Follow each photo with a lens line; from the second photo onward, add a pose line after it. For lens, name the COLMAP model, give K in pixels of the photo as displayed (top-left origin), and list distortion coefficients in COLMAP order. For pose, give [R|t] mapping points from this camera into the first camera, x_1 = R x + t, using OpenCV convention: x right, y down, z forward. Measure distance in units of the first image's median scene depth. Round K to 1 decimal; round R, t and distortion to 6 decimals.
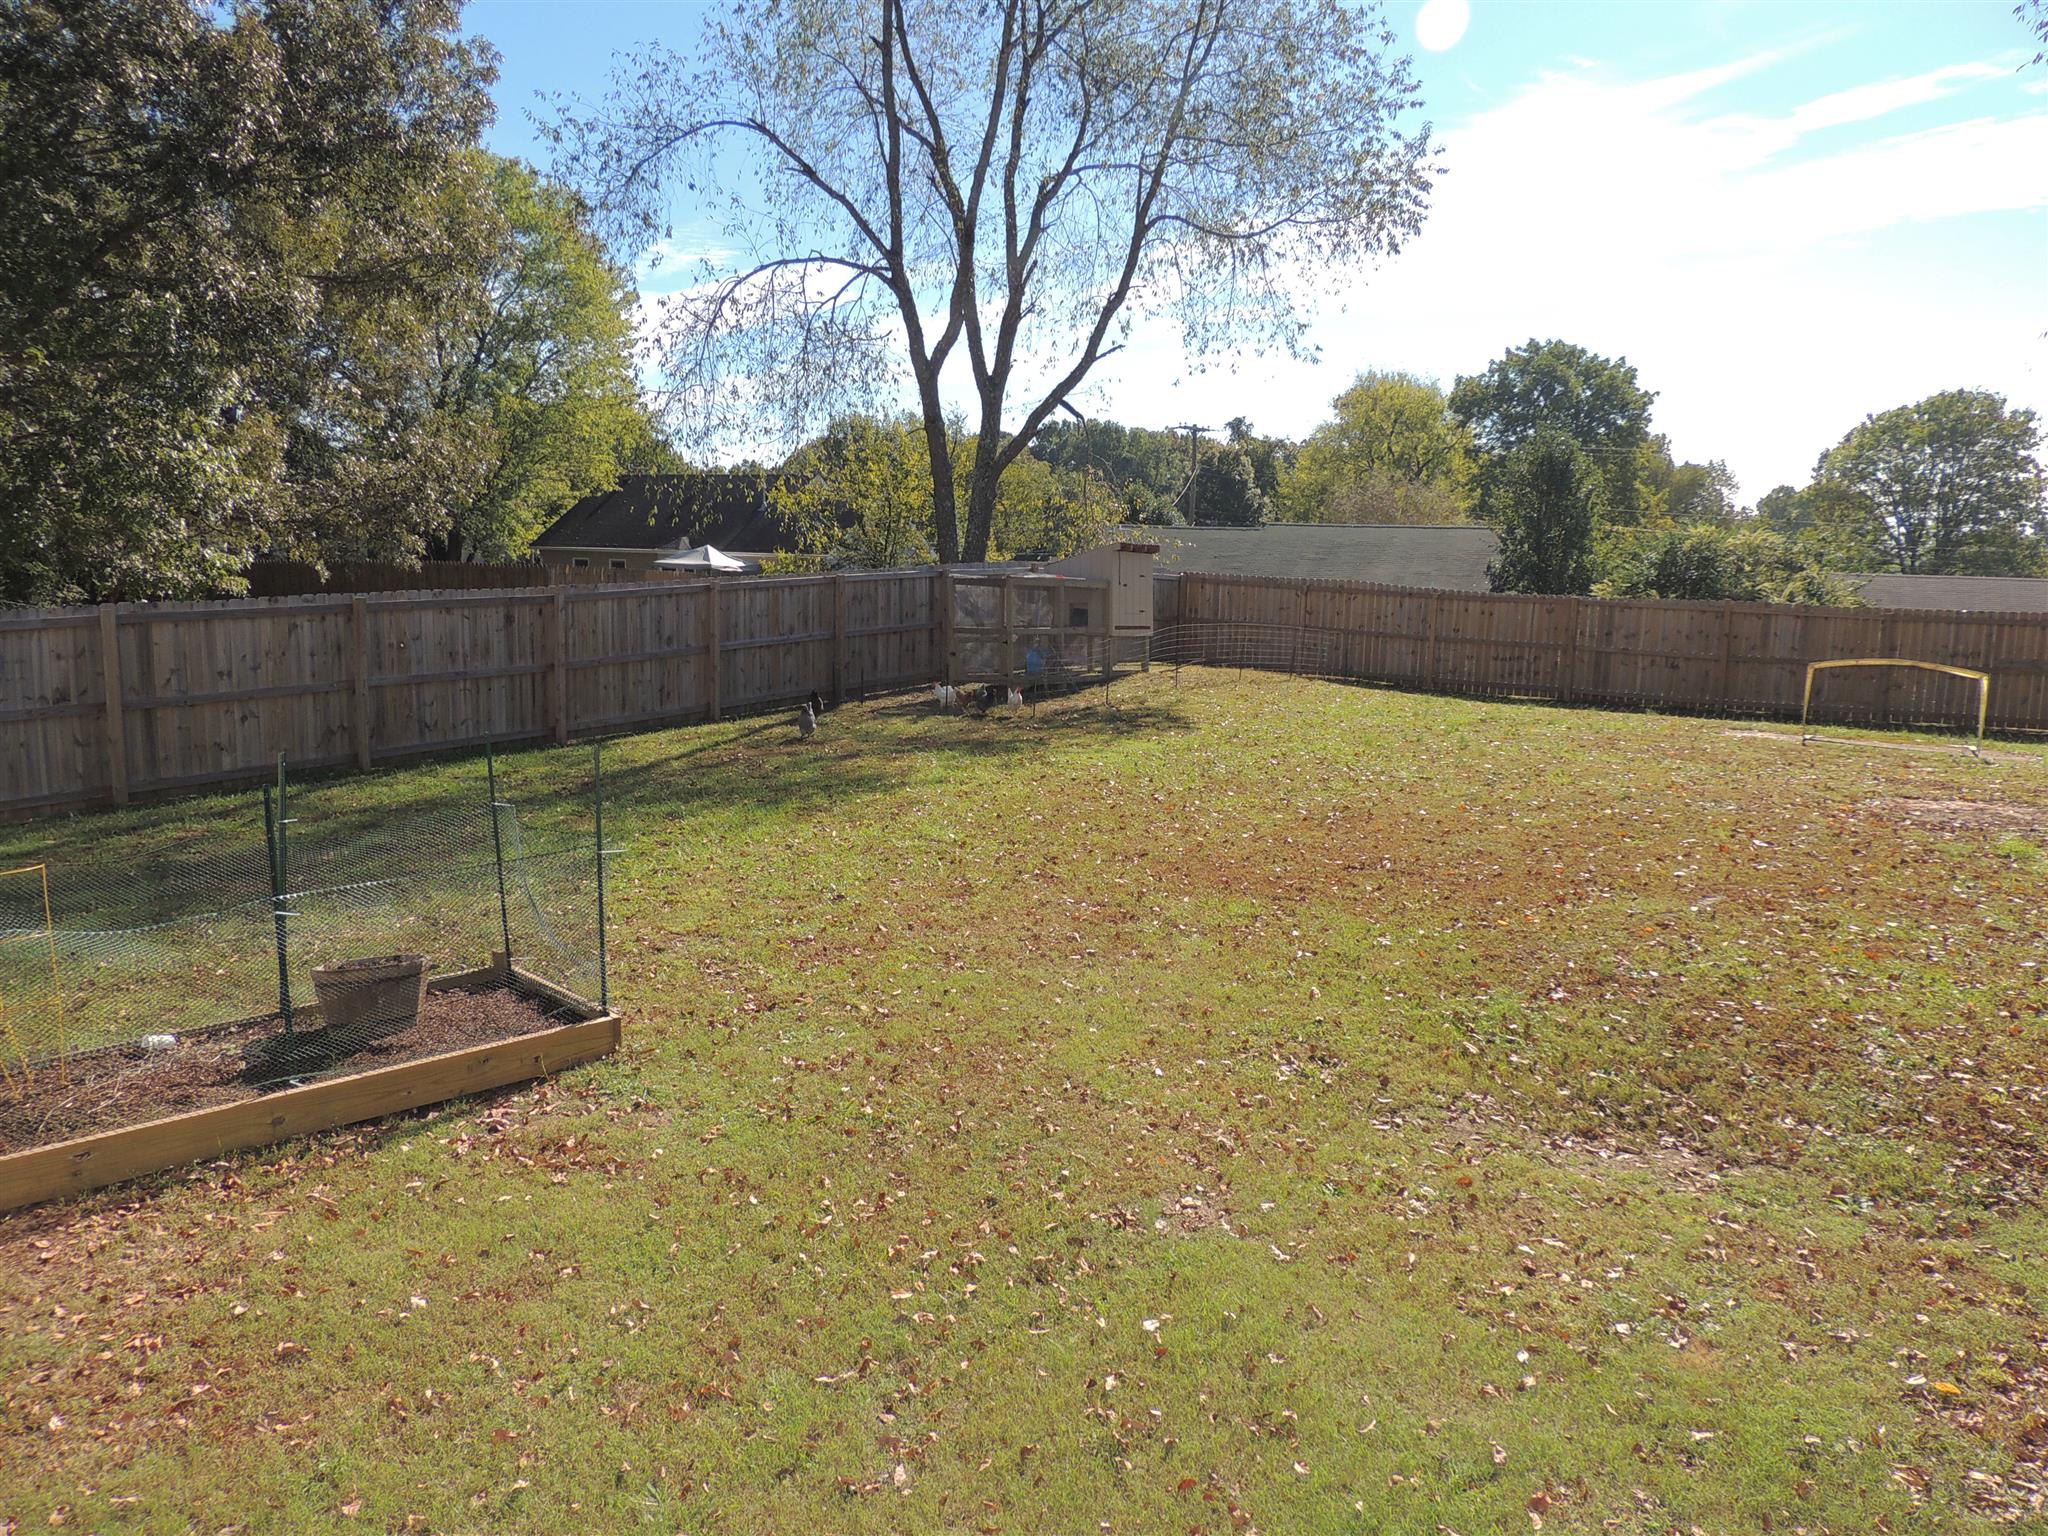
lens RADIAL K [[1452.3, 0, 992.7], [0, 1452.3, 780.8], [0, 0, 1]] dist [-0.007961, -0.002568]
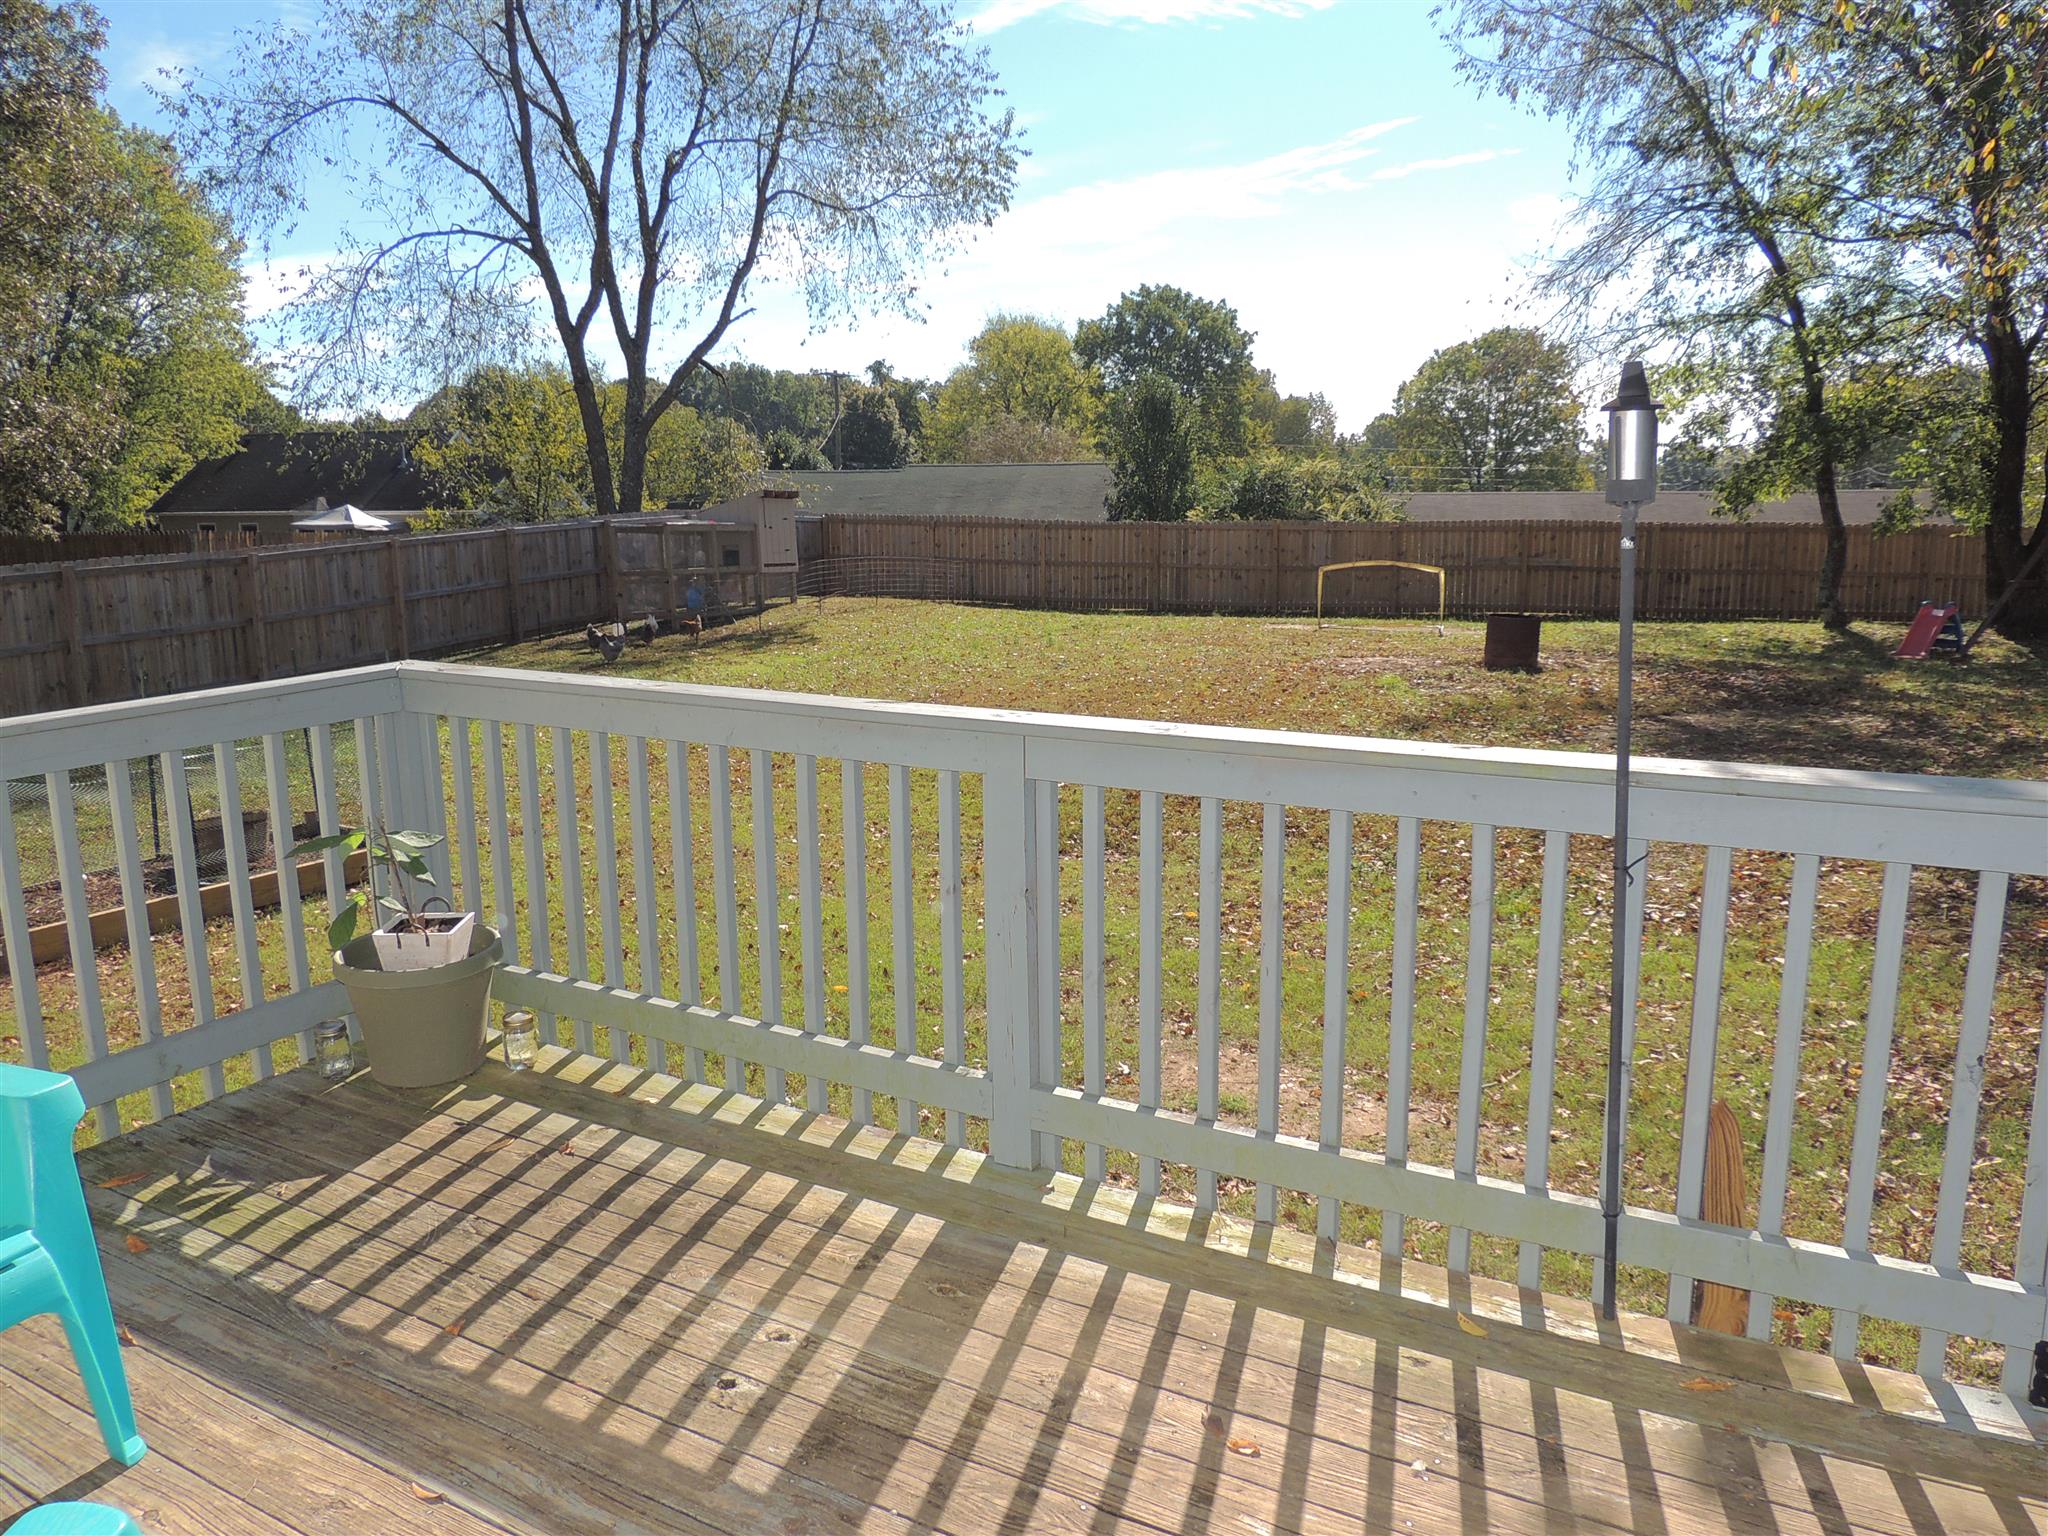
lens RADIAL K [[1452.3, 0, 992.7], [0, 1452.3, 780.8], [0, 0, 1]] dist [-0.007961, -0.002568]
pose [[0.972625, -0.077657, 0.219020, -0.002904], [0.069206, 0.996541, 0.046010, 0.017460], [-0.221836, -0.029593, 0.974635, -0.116212]]
